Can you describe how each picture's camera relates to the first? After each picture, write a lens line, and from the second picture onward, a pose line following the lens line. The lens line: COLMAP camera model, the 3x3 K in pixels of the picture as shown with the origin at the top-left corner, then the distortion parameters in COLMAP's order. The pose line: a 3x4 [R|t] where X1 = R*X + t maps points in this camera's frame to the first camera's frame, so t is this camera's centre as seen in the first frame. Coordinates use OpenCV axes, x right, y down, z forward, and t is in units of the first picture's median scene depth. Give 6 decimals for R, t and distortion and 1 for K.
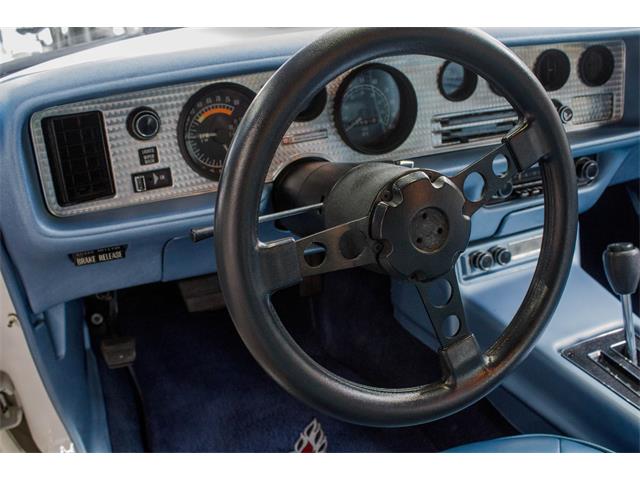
lens RADIAL K [[723.3, 0, 320.0], [0, 723.3, 240.0], [0, 0, 1]] dist [-0.036452, -0.019497]
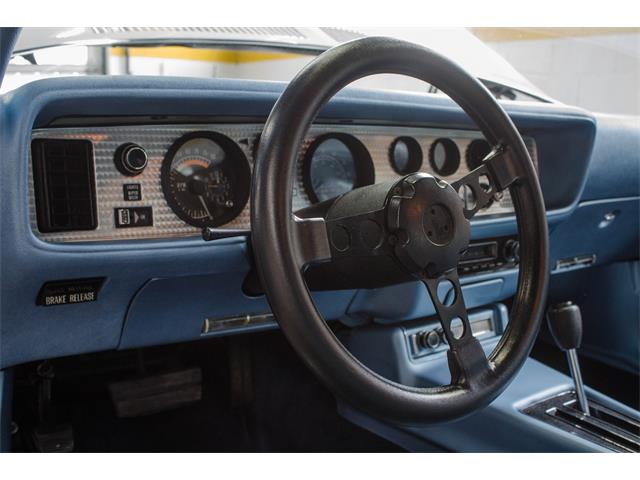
lens RADIAL K [[723.3, 0, 320.0], [0, 723.3, 240.0], [0, 0, 1]] dist [-0.036452, -0.019497]
pose [[0.974777, 0.017144, 0.222523, -0.201923], [0.053414, 0.950149, -0.307188, 0.258904], [-0.216696, 0.311325, 0.925267, 0.047293]]
